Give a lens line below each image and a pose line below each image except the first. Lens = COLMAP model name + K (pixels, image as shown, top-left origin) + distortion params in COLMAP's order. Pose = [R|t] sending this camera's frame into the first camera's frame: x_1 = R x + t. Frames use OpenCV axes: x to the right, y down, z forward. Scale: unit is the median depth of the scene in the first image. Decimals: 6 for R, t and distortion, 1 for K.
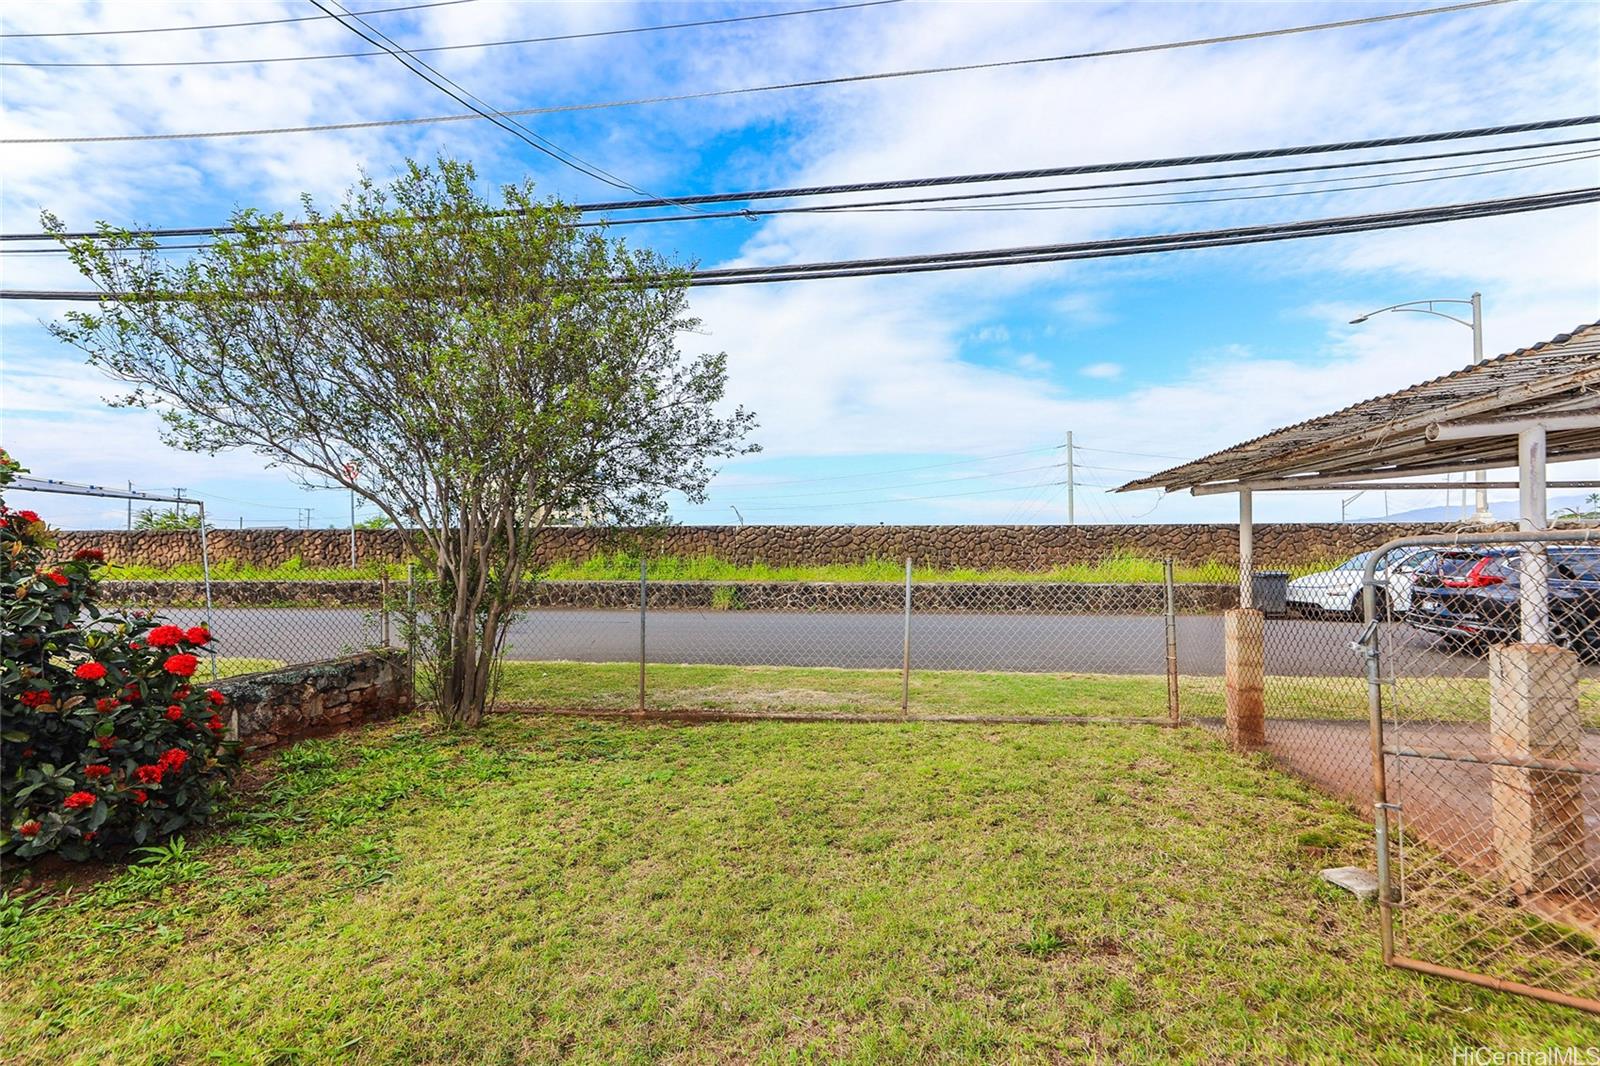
lens RADIAL K [[750.2, 0, 800.4], [0, 750.2, 556.0], [0, 0, 1]] dist [0.000021, 0.000168]
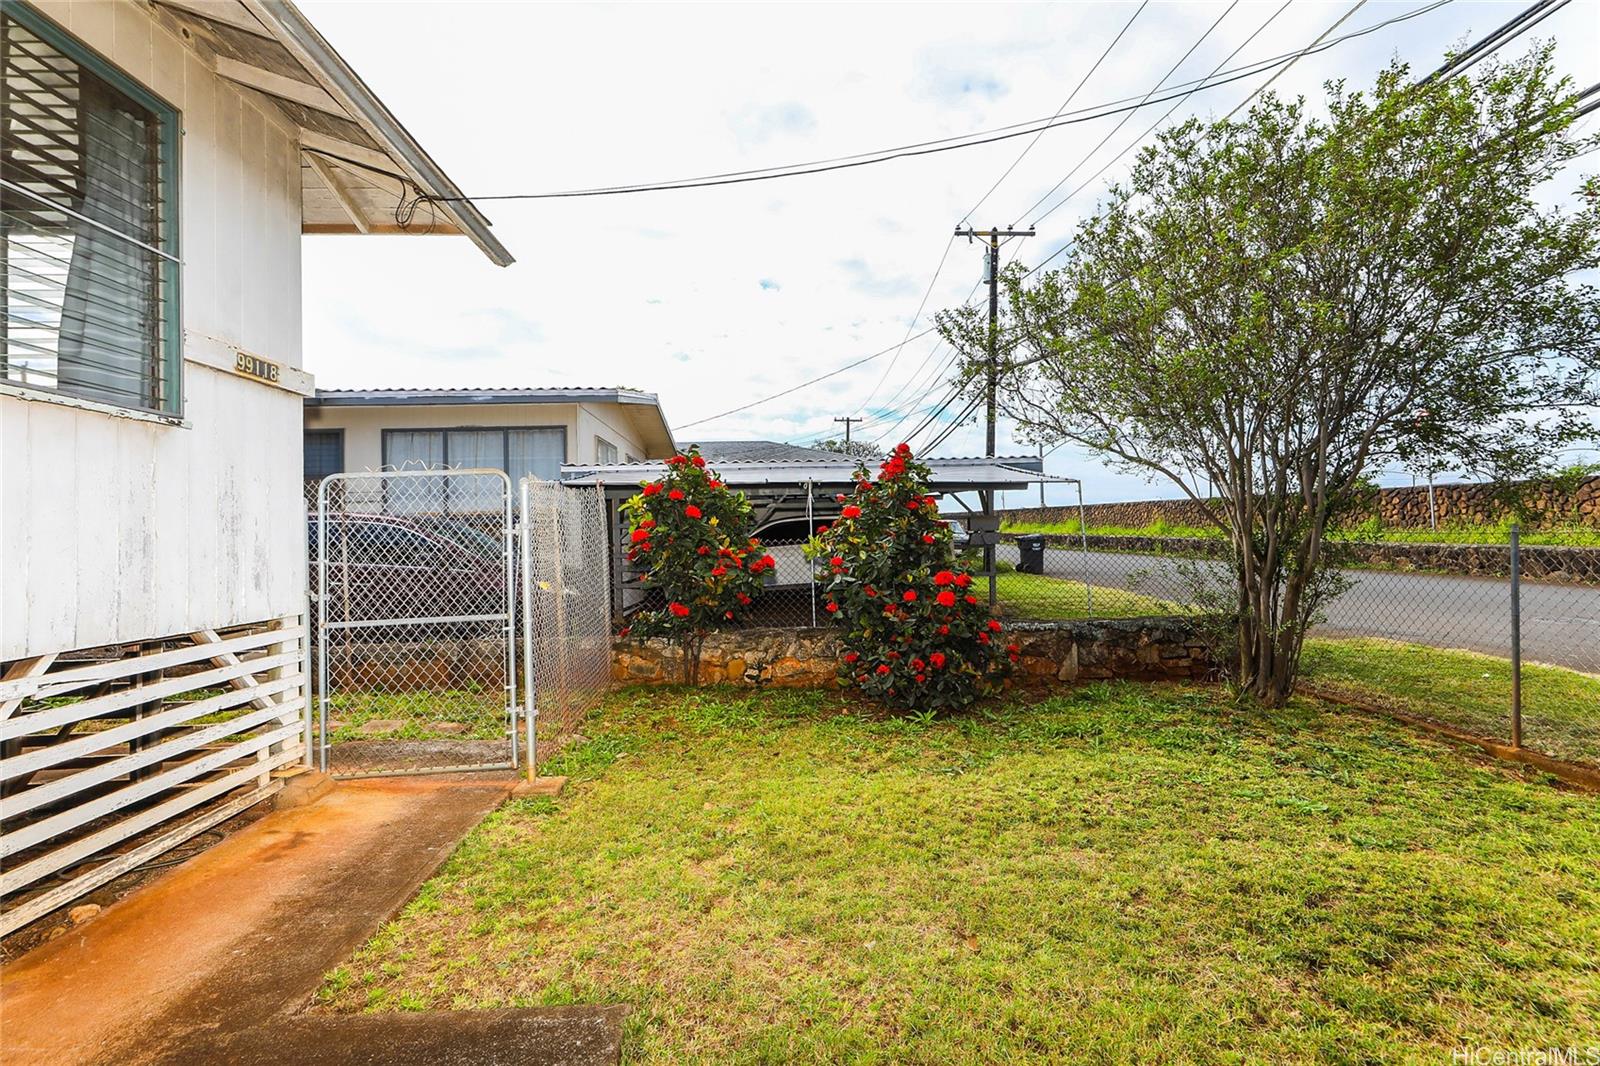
lens RADIAL K [[745.5, 0, 800.0], [0, 745.5, 533.0], [0, 0, 1]] dist [-0.000525, -0.000013]
pose [[0.191527, 0.007730, -0.981457, 0.358281], [0.016061, 0.999810, 0.011008, -0.004035], [0.981356, -0.017871, 0.191366, 0.267912]]
